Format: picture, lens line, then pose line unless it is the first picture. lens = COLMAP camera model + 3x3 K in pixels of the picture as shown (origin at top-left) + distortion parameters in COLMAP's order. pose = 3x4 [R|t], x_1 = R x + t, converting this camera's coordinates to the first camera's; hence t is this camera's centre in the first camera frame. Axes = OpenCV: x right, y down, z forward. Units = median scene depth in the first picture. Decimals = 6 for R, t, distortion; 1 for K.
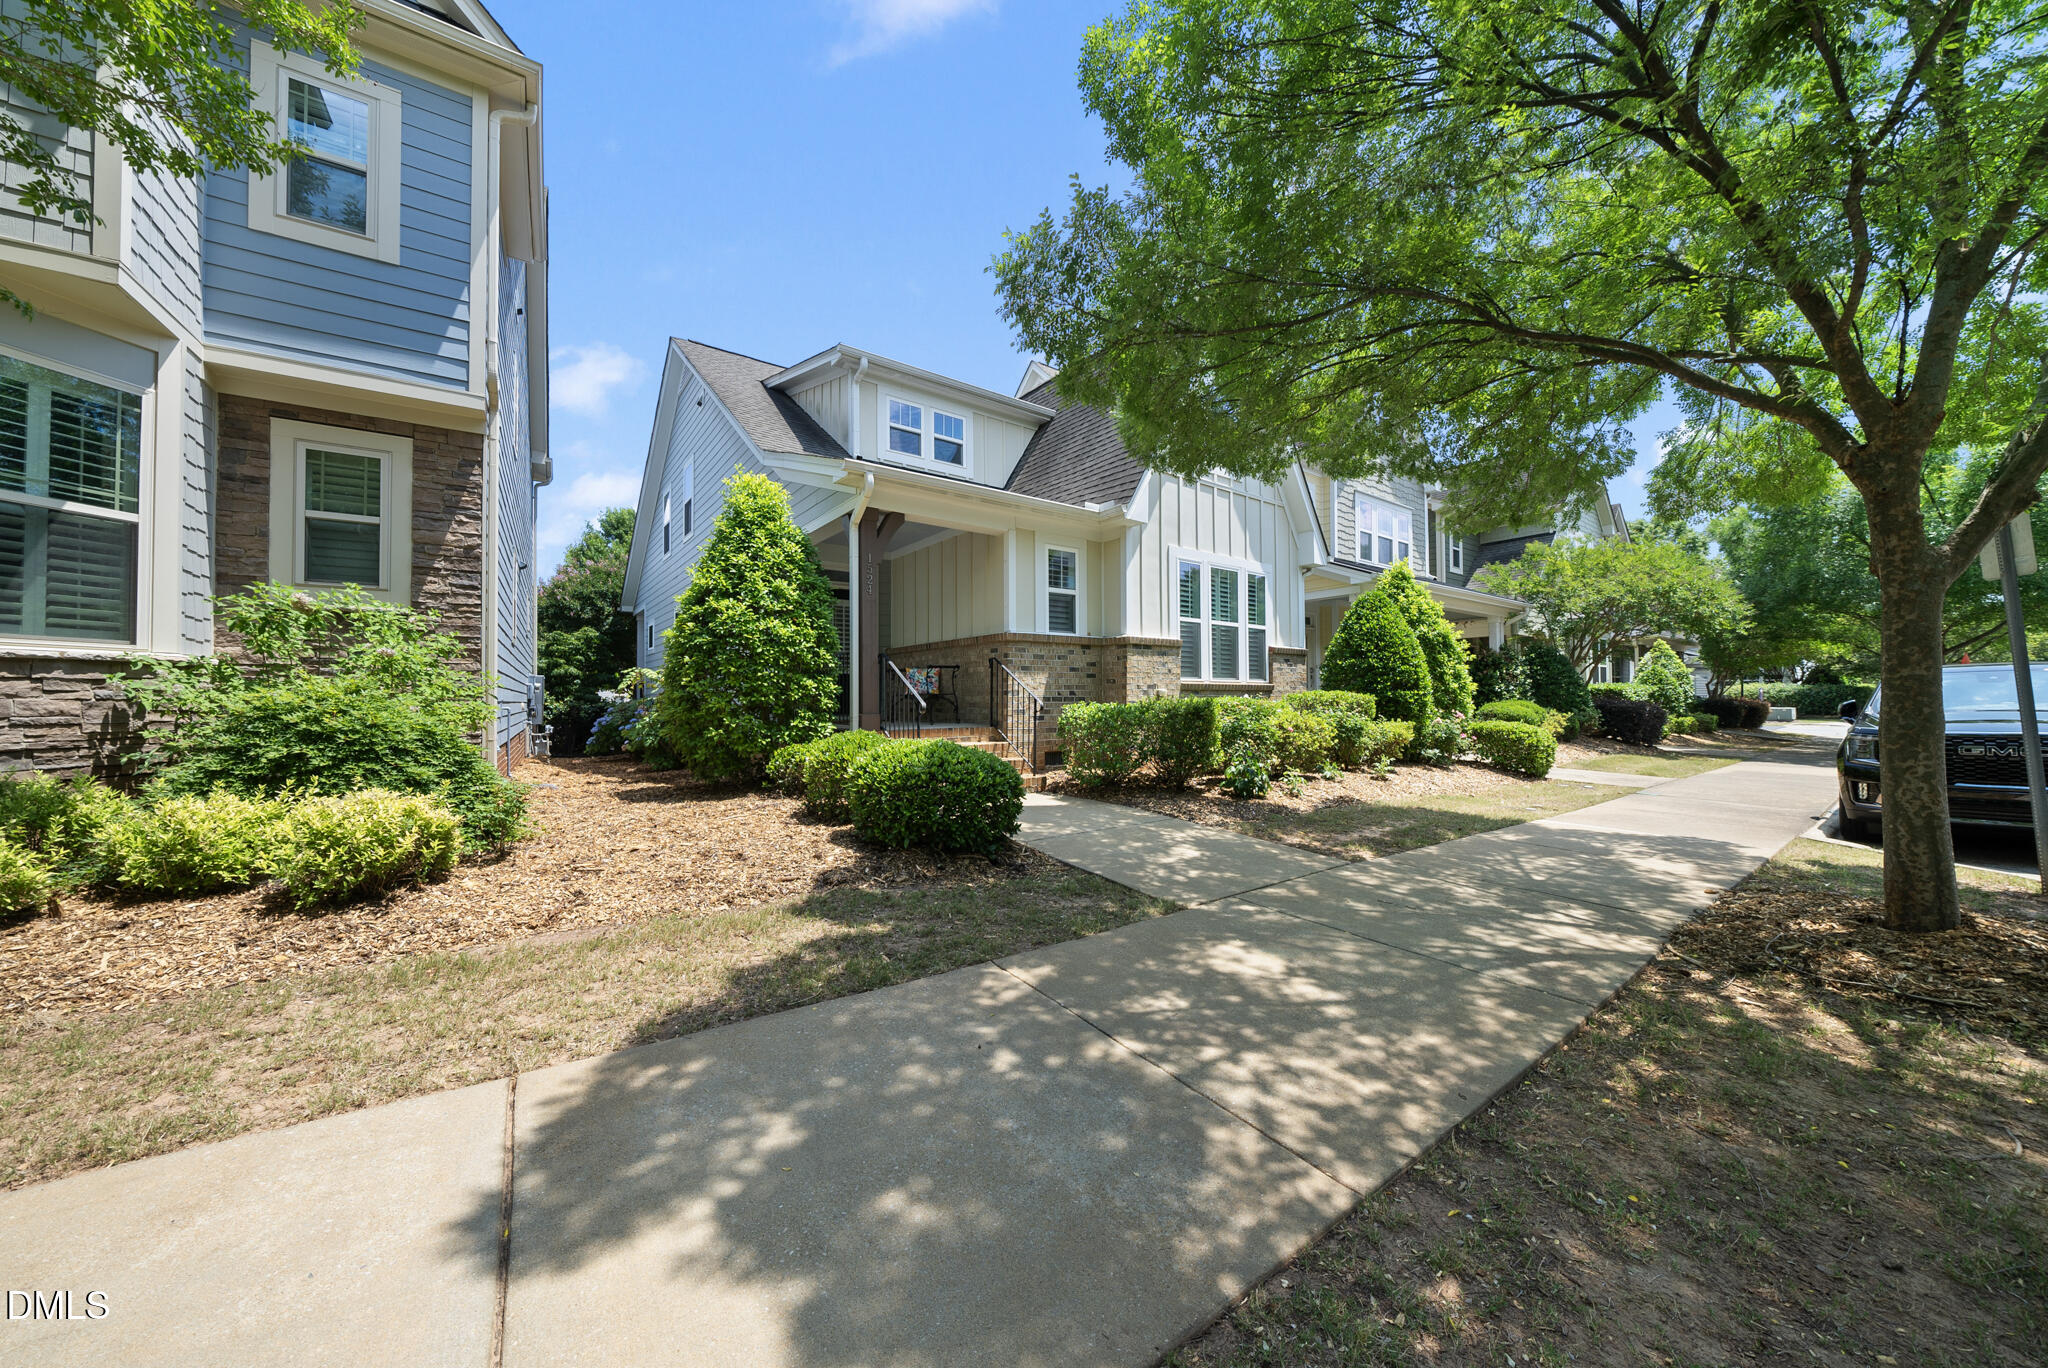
lens RADIAL K [[707.2, 0, 1018.7], [0, 707.2, 690.4], [0, 0, 1]] dist [-0.006174, -0.000566]
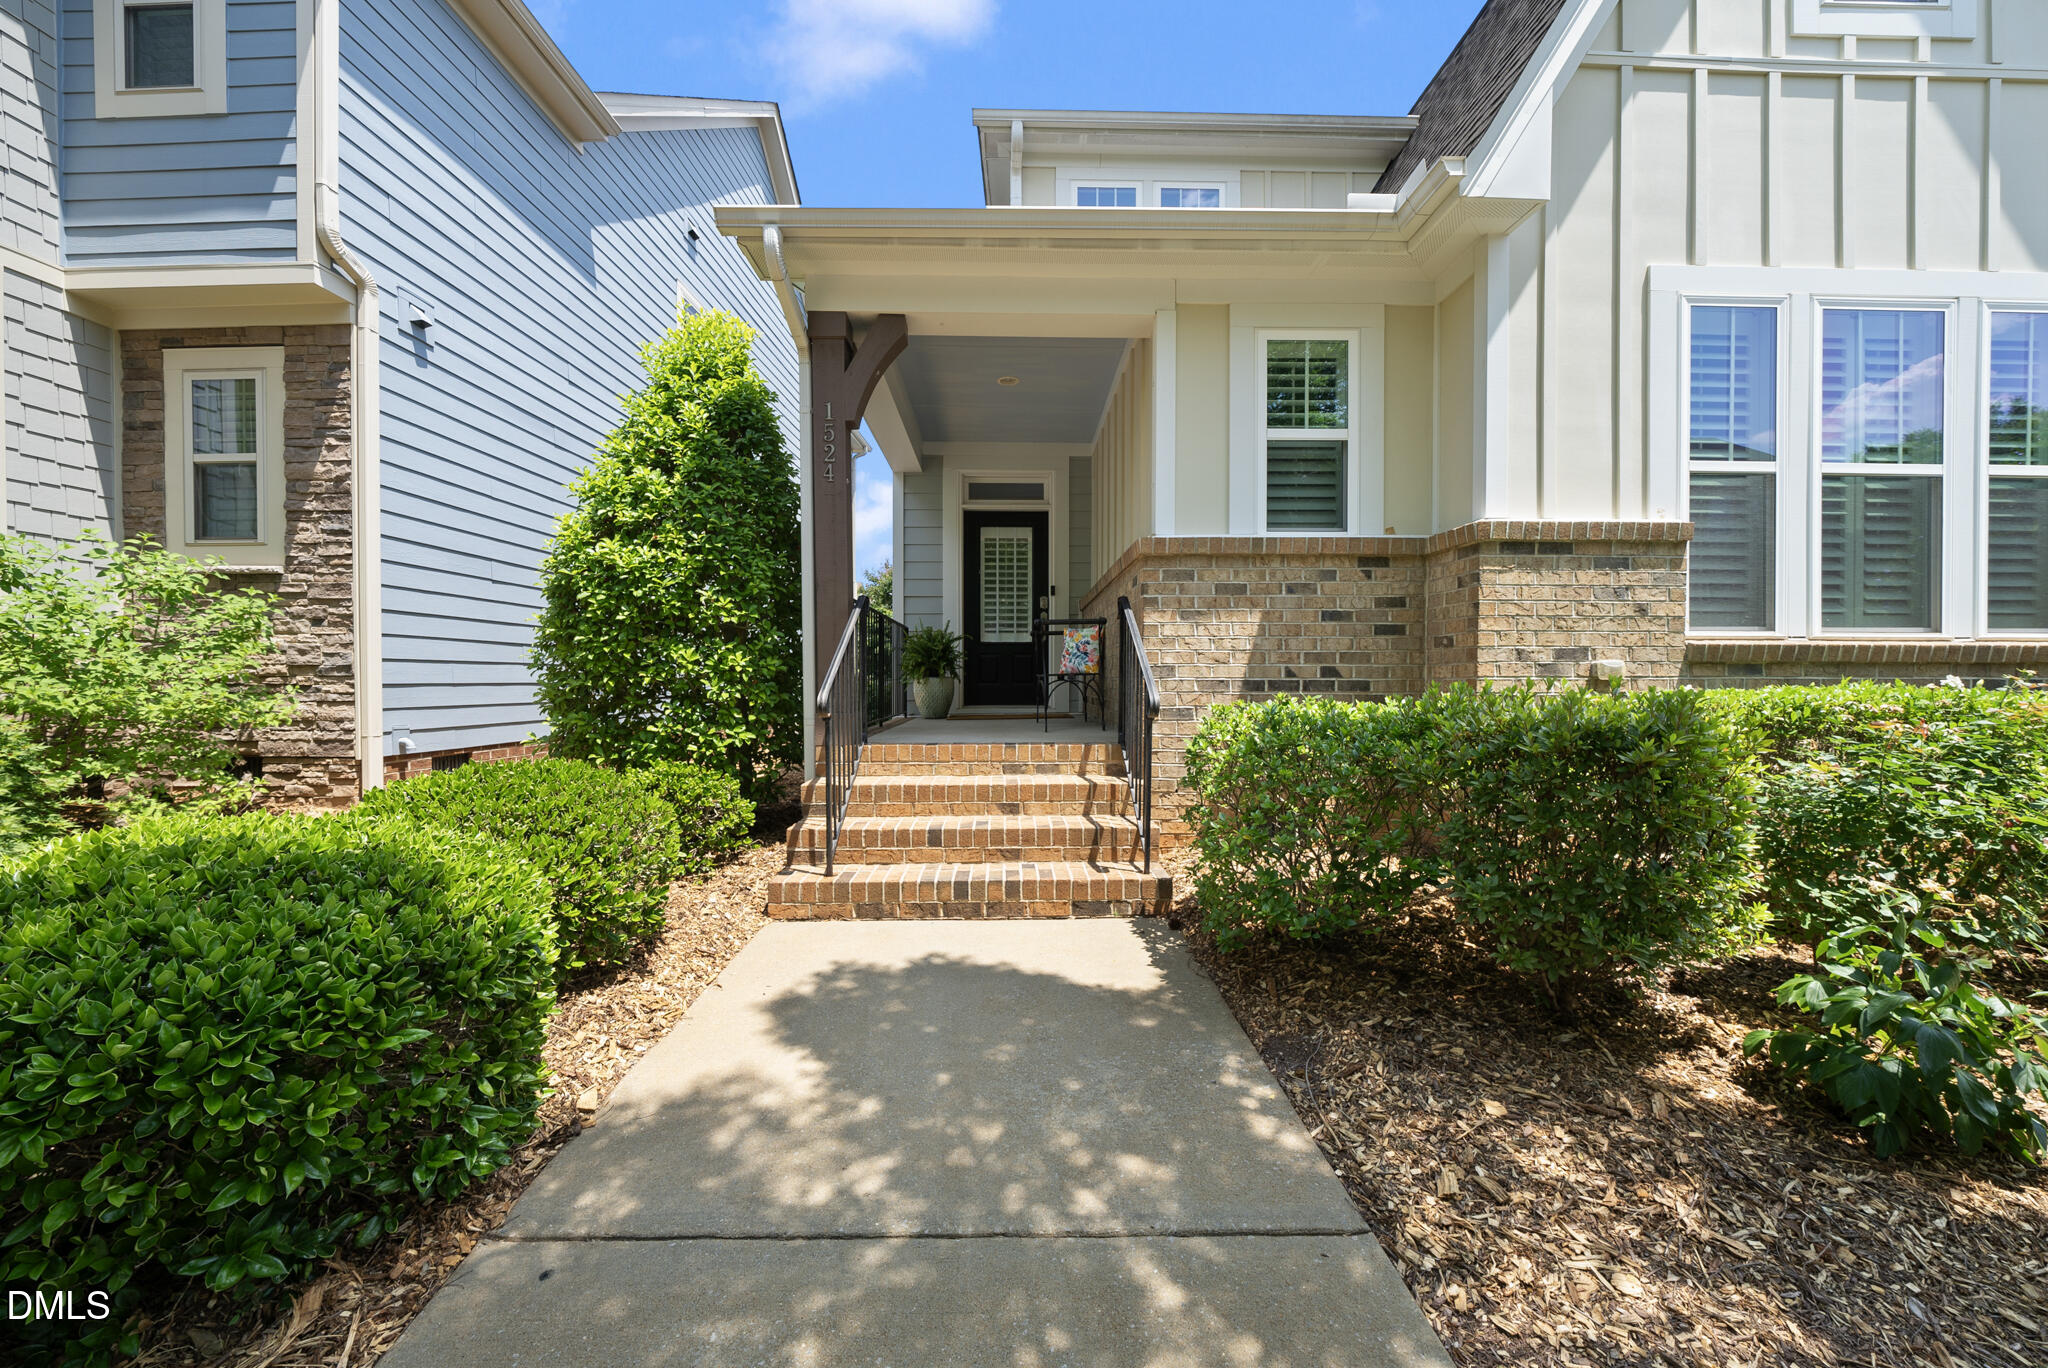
lens RADIAL K [[750.4, 0, 1019.7], [0, 750.4, 688.8], [0, 0, 1]] dist [-0.004436, -0.000300]
pose [[0.812099, 0.011500, -0.583406, 0.244589], [0.003790, 0.999681, 0.024981, 0.002772], [0.583507, -0.022498, 0.811797, 0.685522]]
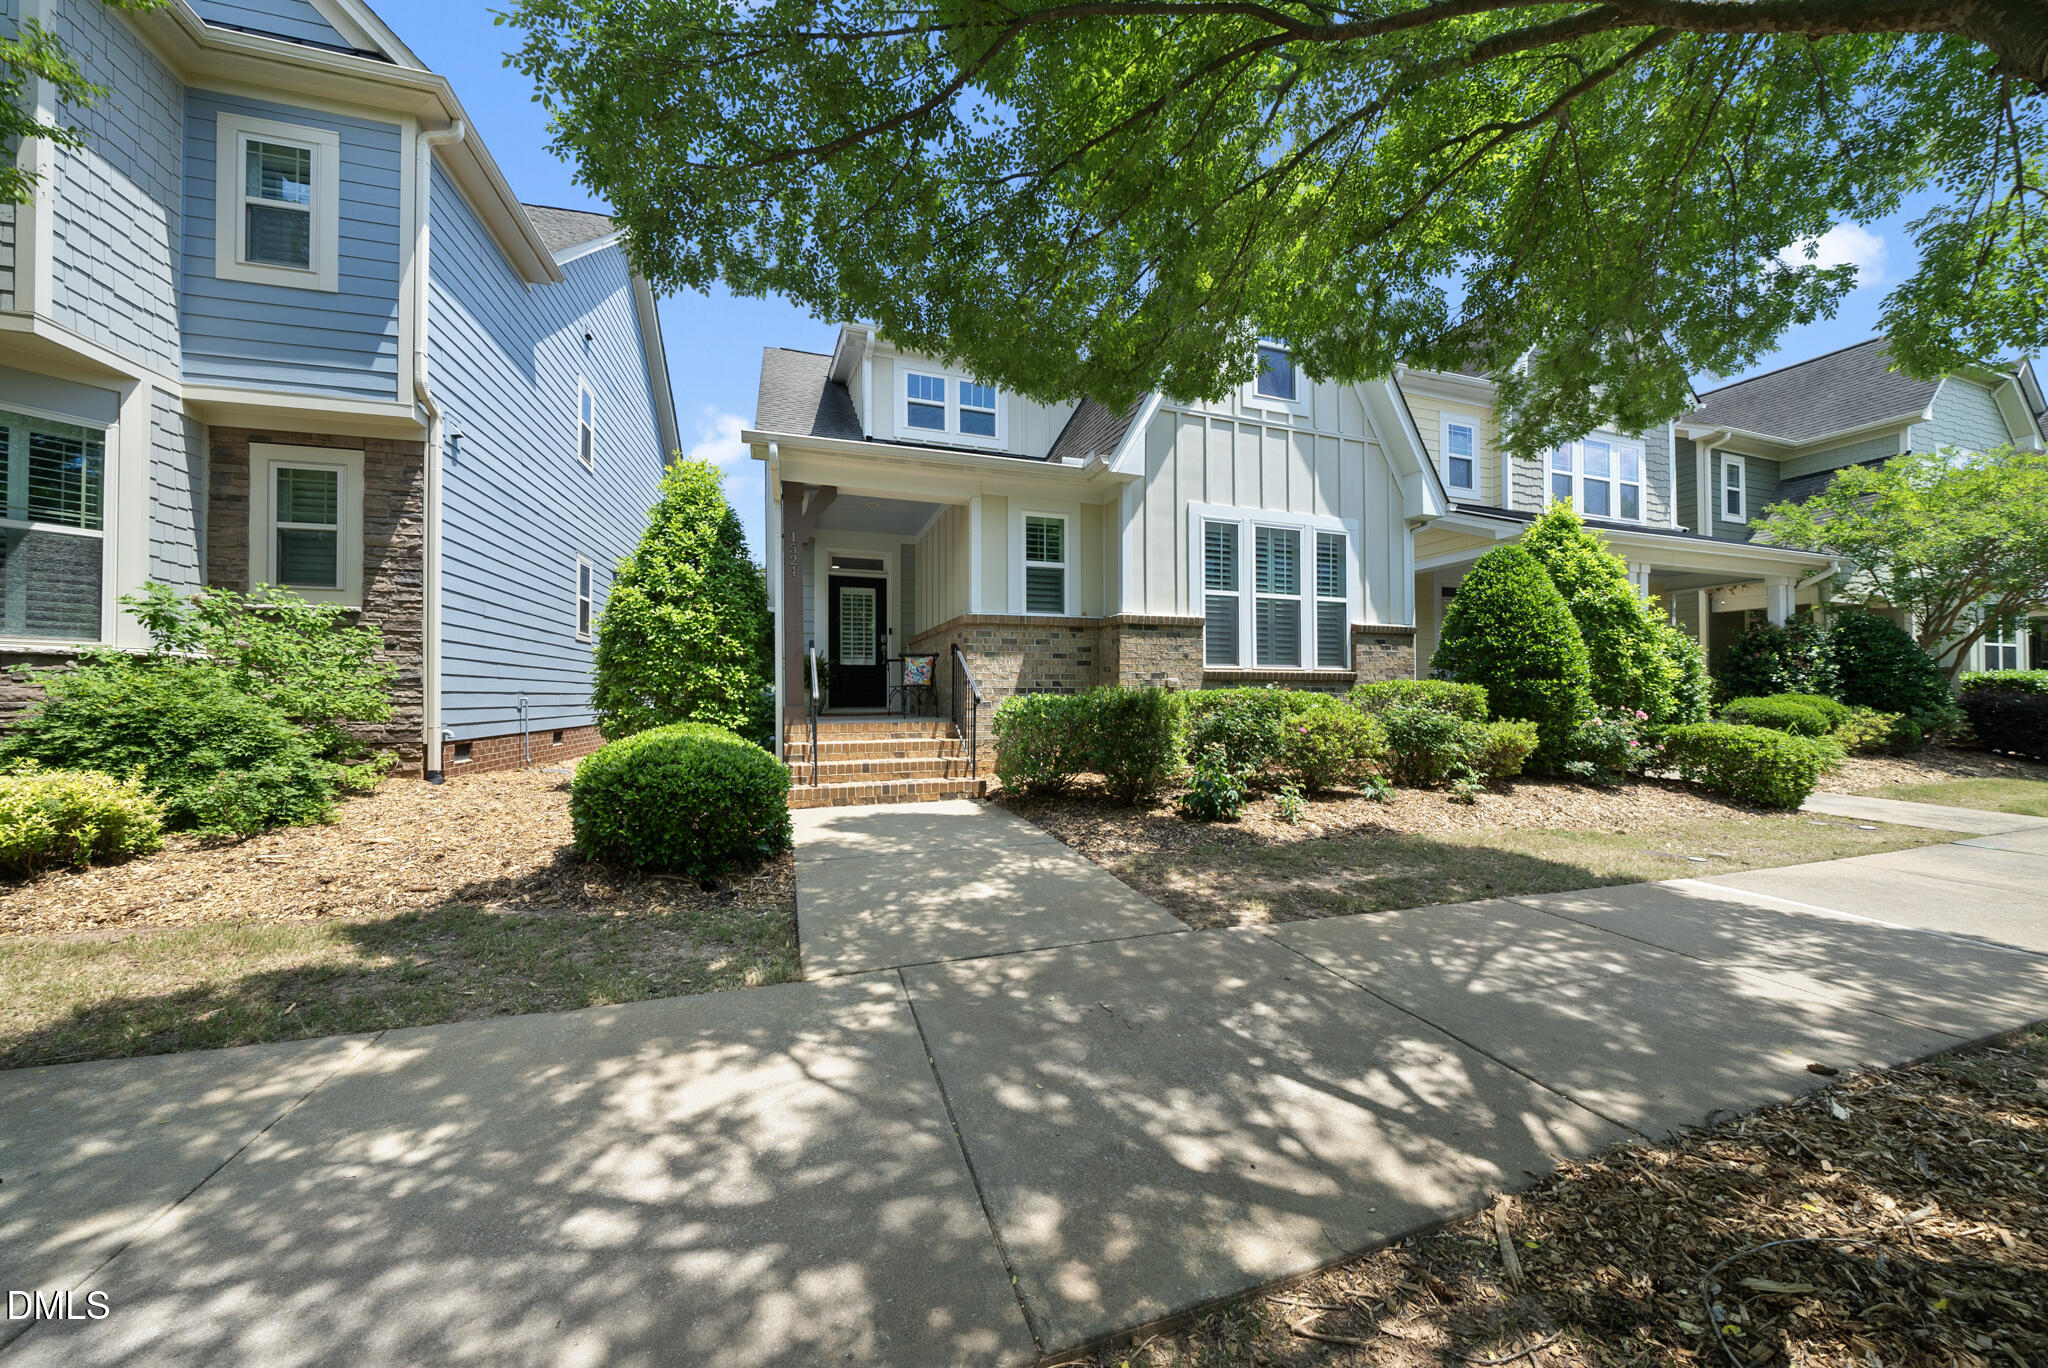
lens RADIAL K [[707.2, 0, 1019.6], [0, 707.2, 689.9], [0, 0, 1]] dist [-0.006174, -0.000566]
pose [[0.953522, -0.000942, -0.301322, 0.378540], [0.002398, 0.999987, 0.004463, 0.009759], [0.301314, -0.004978, 0.953512, 0.226703]]
